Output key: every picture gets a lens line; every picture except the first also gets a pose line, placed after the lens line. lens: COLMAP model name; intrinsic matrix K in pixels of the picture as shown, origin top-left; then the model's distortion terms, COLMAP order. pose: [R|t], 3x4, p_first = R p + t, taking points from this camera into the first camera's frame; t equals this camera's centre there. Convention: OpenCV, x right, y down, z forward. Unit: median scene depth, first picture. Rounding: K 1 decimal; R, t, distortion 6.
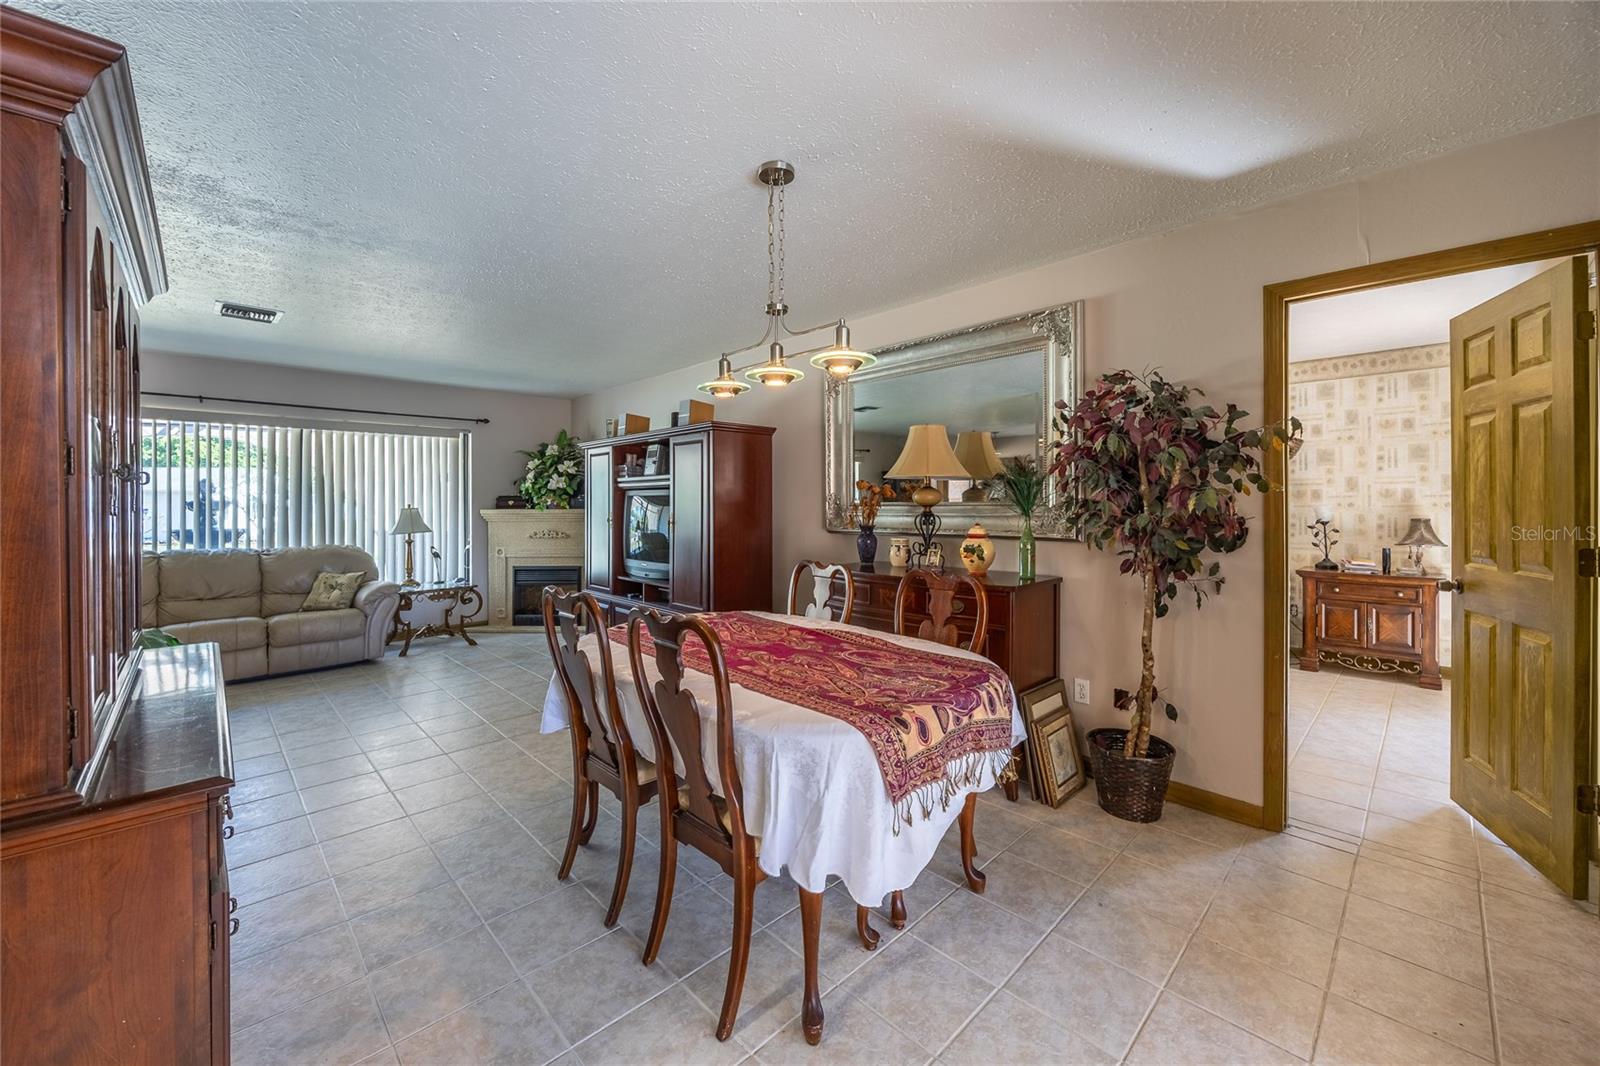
lens RADIAL K [[638.7, 0, 772.5], [0, 638.7, 504.4], [0, 0, 1]] dist [-0.002658, -0.000474]
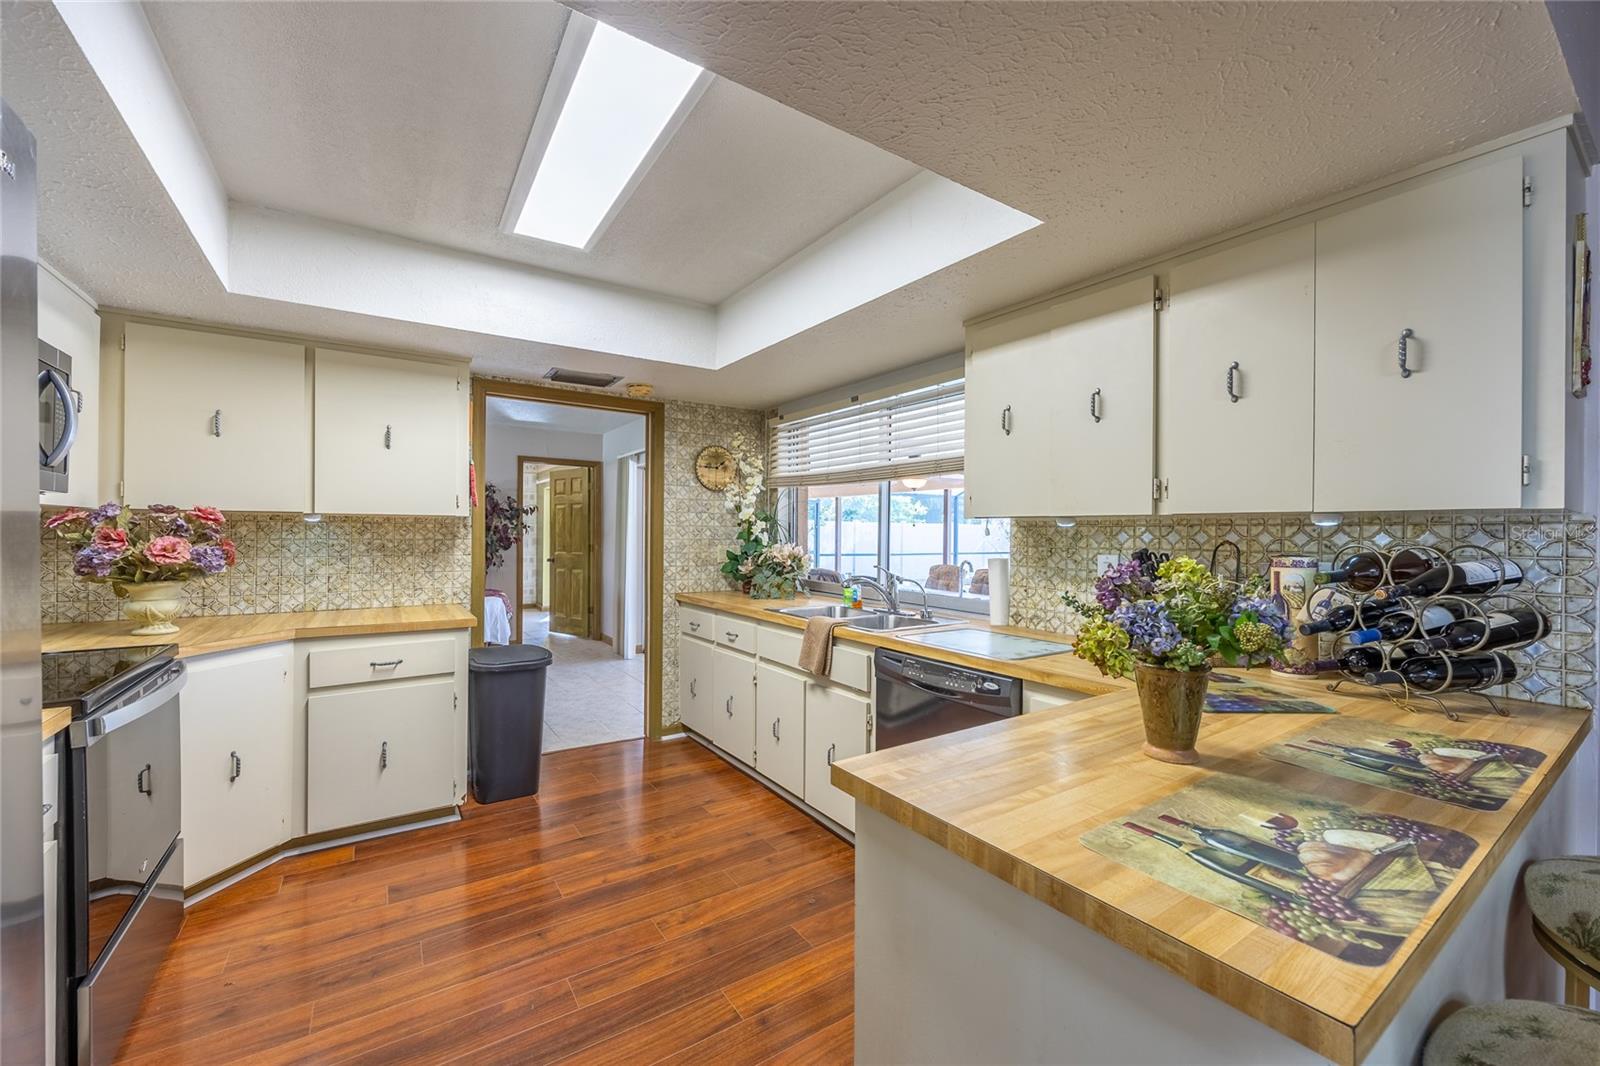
lens RADIAL K [[616.4, 0, 819.6], [0, 616.4, 533.3], [0, 0, 1]] dist [0.000458, 0.000011]
pose [[0.140259, 0.001545, 0.990114, -1.699541], [-0.003645, 0.999993, -0.001044, 0.000172], [-0.990108, -0.003463, 0.140264, -0.687776]]
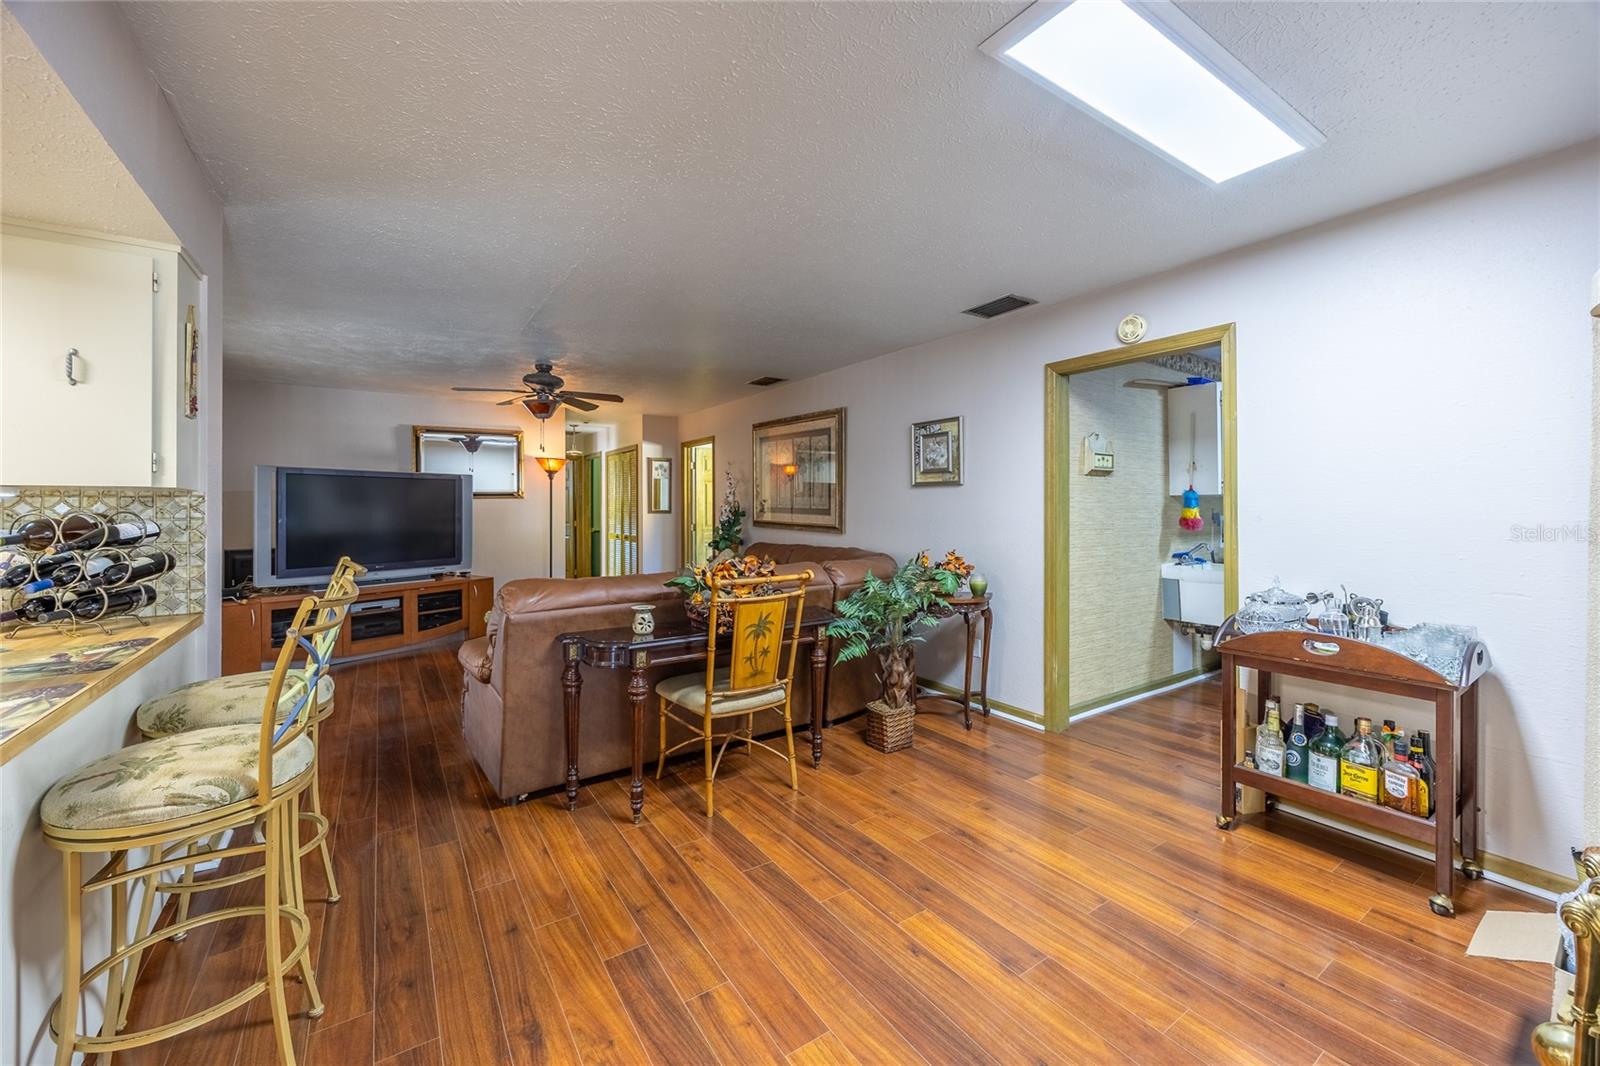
lens RADIAL K [[638.7, 0, 772.5], [0, 638.7, 504.4], [0, 0, 1]] dist [-0.002658, -0.000474]
pose [[-0.983755, 0.002655, 0.179496, -1.998030], [0.002485, 0.999996, -0.001174, 0.001784], [-0.179499, -0.000709, -0.983758, -0.552134]]
